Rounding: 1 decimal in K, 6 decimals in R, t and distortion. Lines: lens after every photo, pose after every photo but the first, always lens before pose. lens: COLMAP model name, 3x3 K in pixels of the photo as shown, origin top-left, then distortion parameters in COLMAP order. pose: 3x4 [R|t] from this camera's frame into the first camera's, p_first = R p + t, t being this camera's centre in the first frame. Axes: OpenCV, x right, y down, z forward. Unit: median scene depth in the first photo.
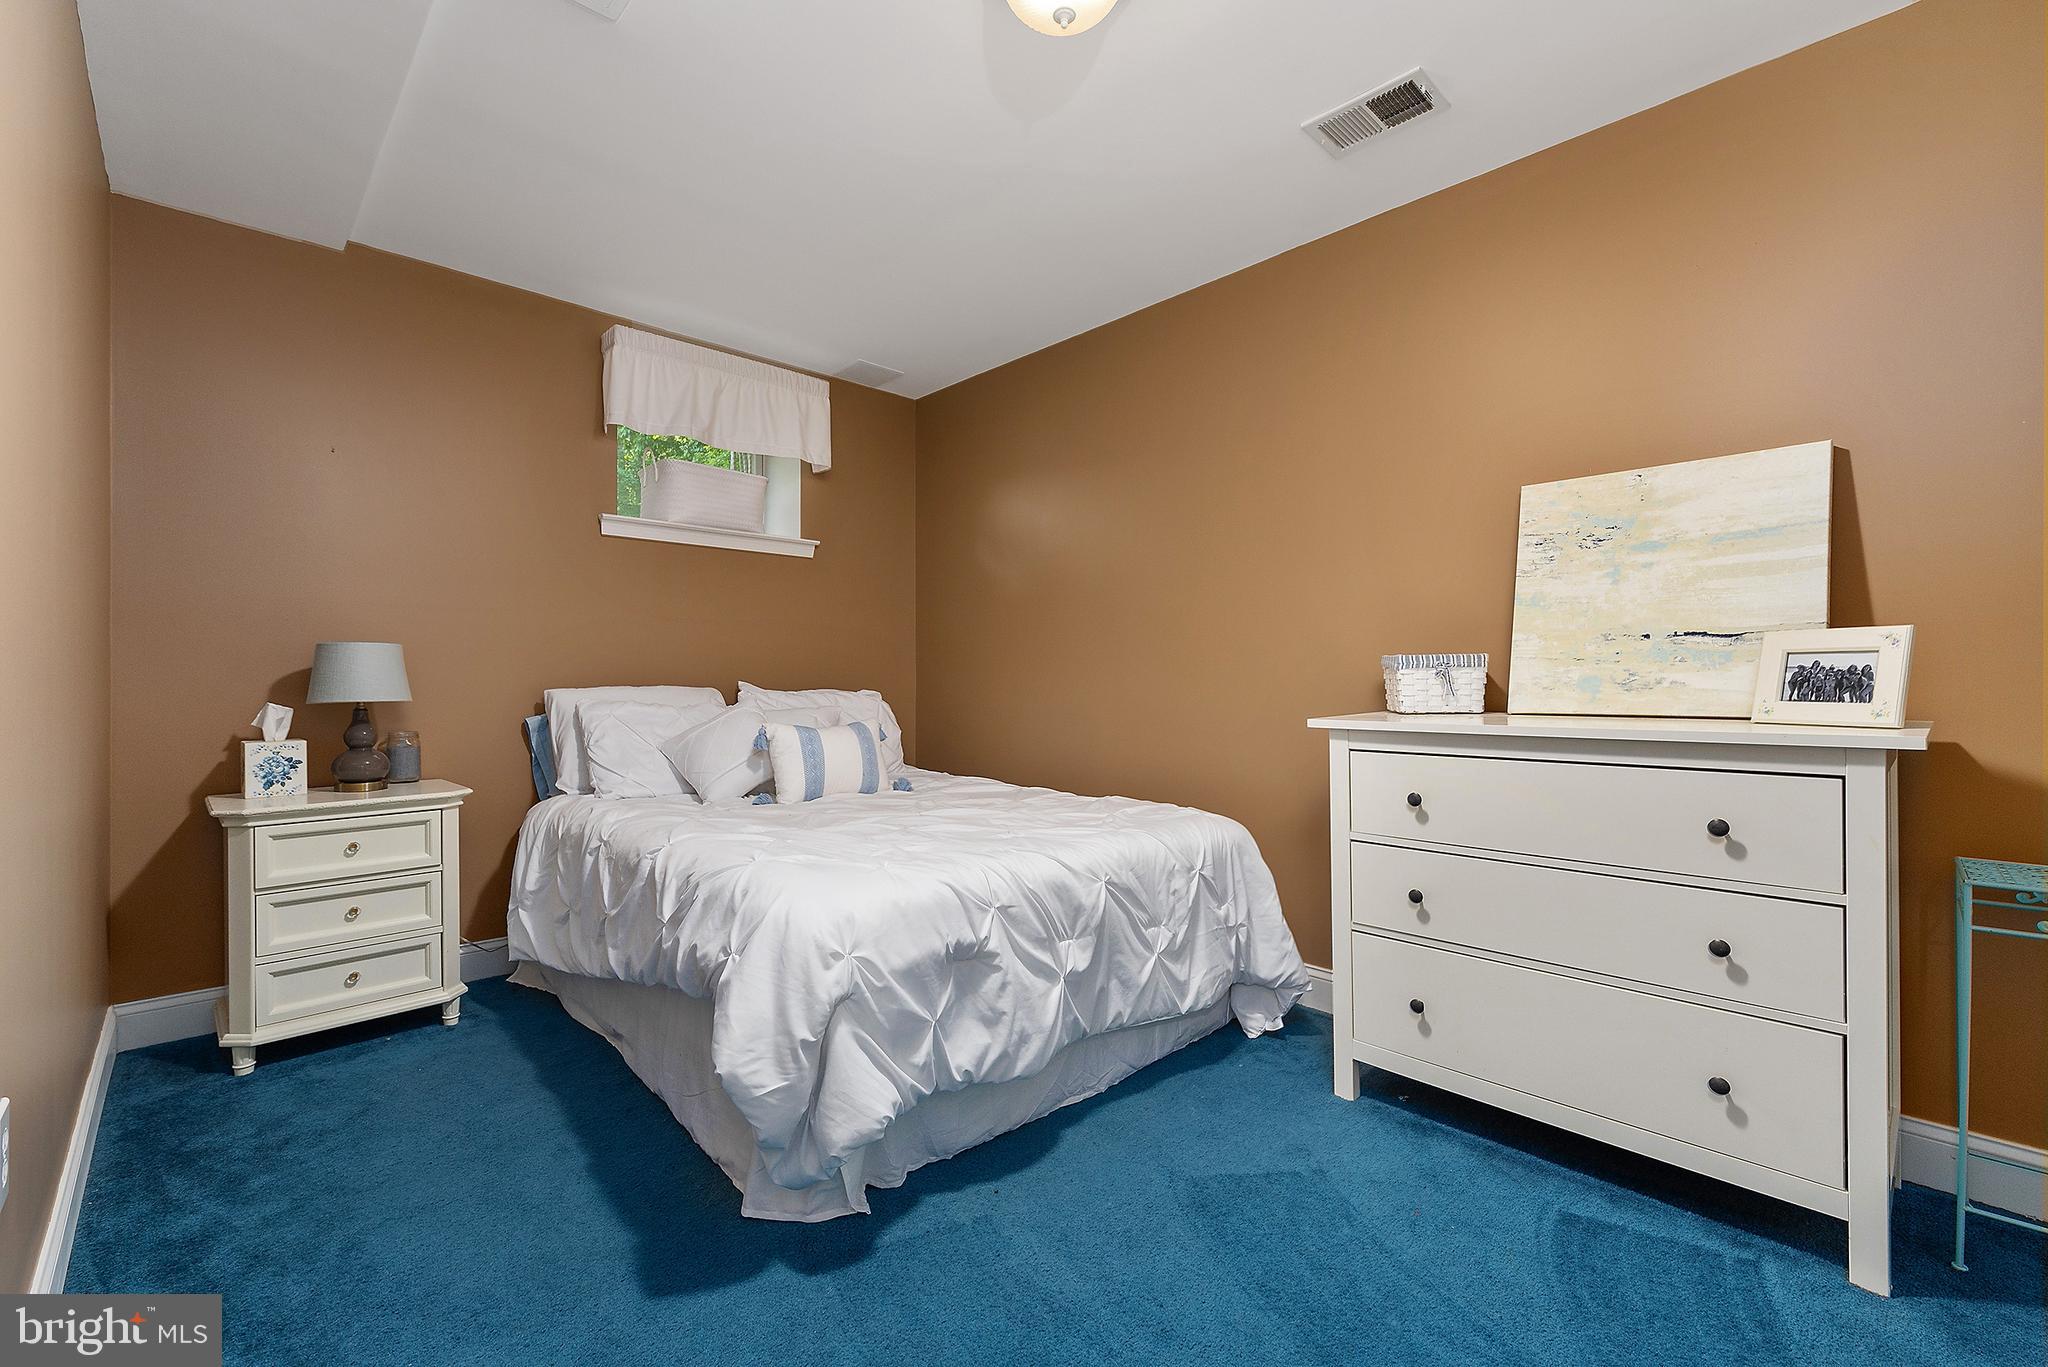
lens RADIAL K [[884.6, 0, 1027.3], [0, 884.6, 680.8], [0, 0, 1]] dist [0.004087, -0.000013]
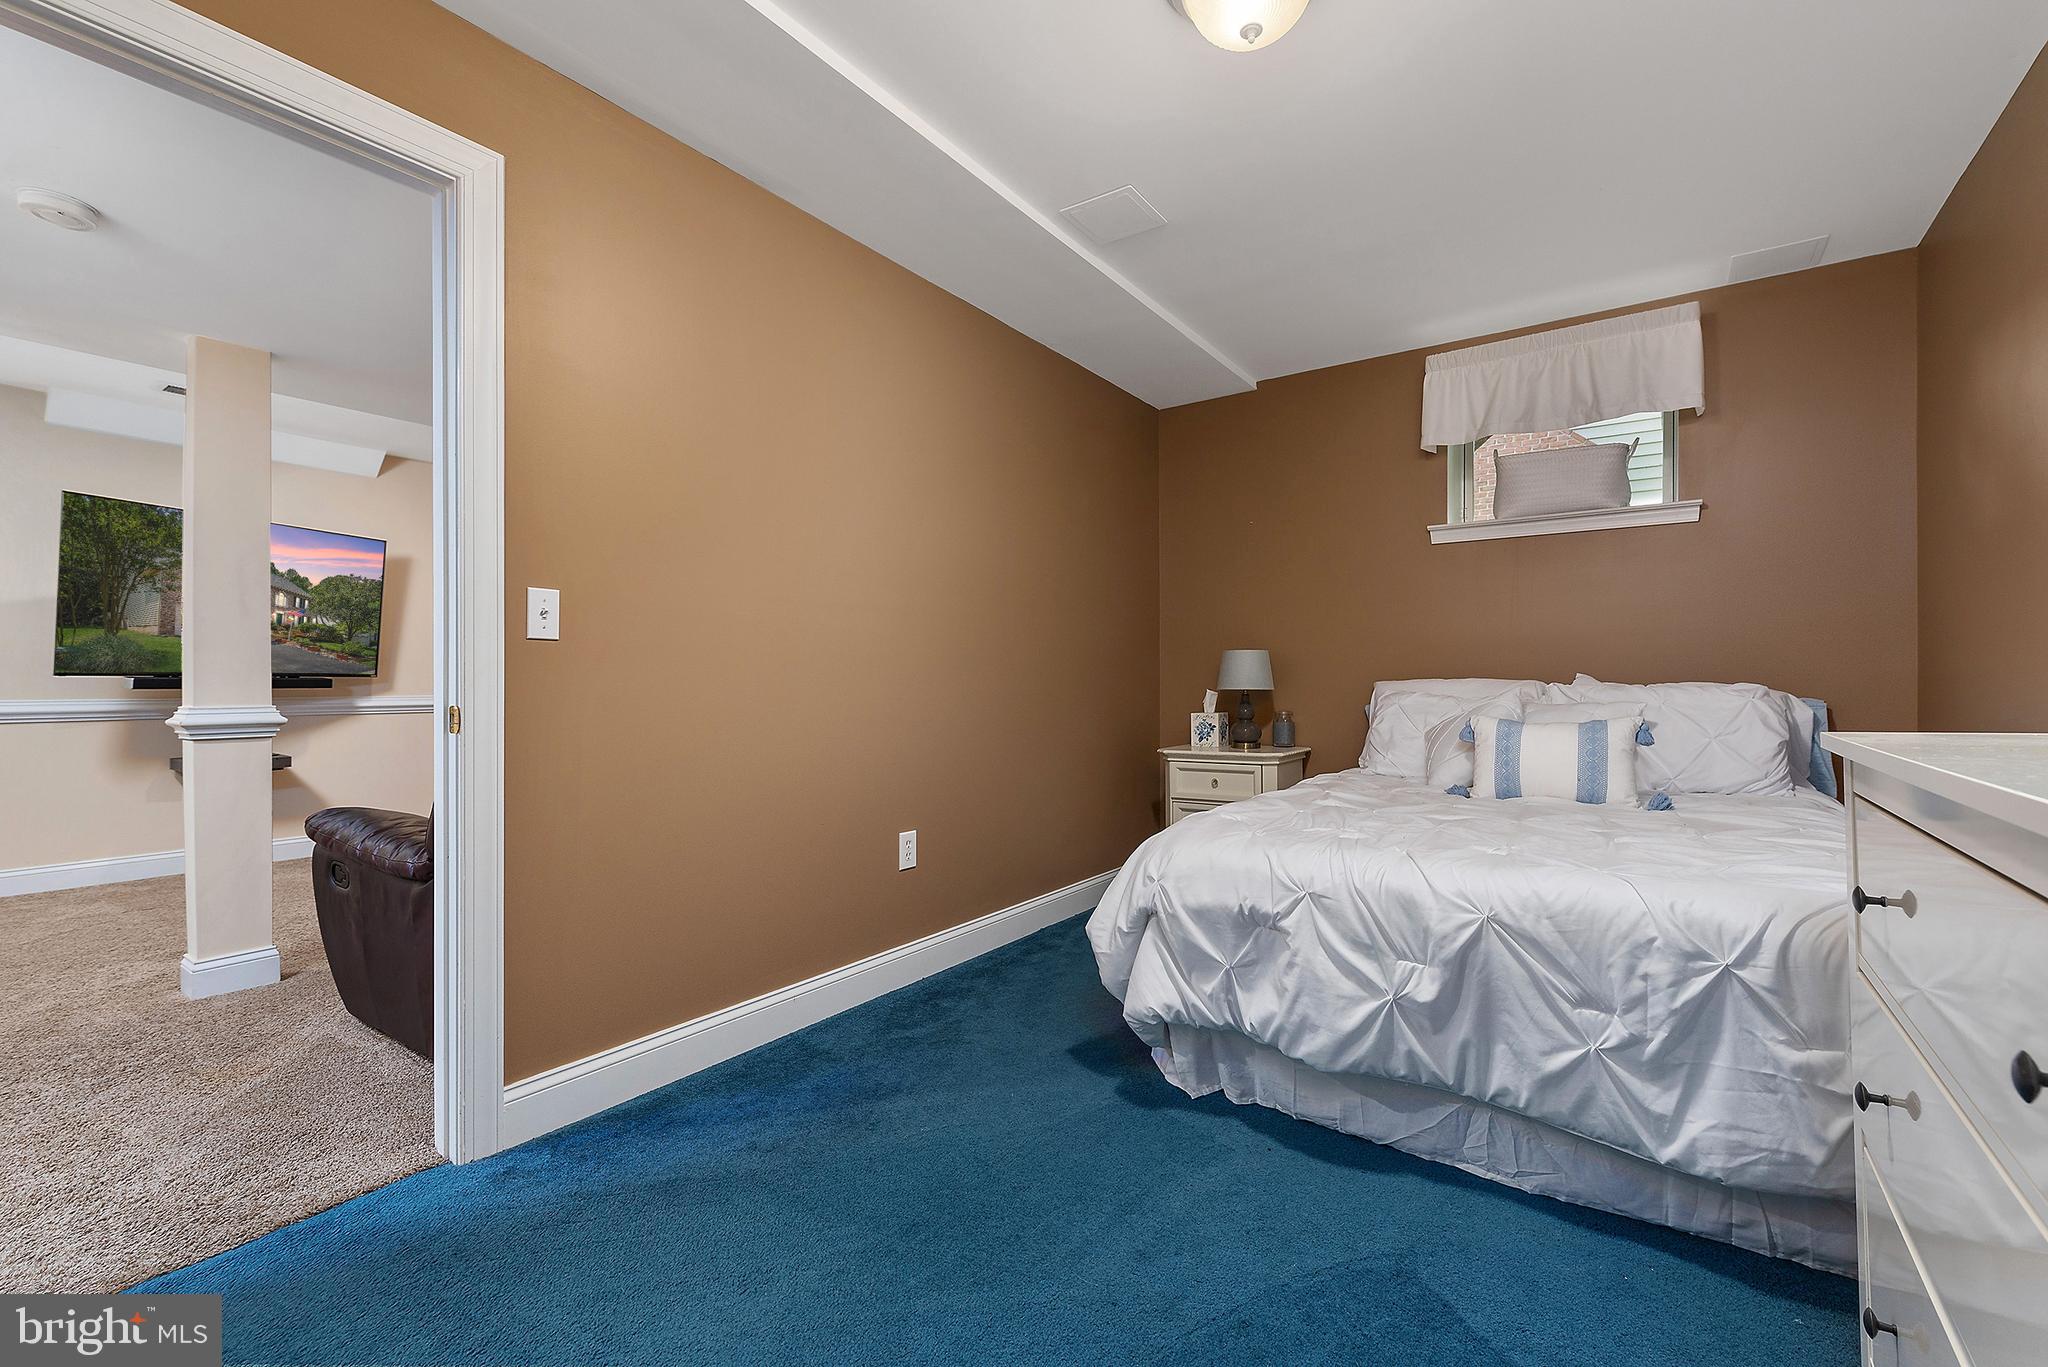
lens RADIAL K [[884.6, 0, 1024.2], [0, 884.6, 685.1], [0, 0, 1]] dist [0.004087, -0.000013]
pose [[0.184531, 0.003782, -0.982819, 0.765959], [0.004171, 0.999981, 0.004631, 0.009481], [0.982818, -0.004954, 0.184512, 0.414122]]
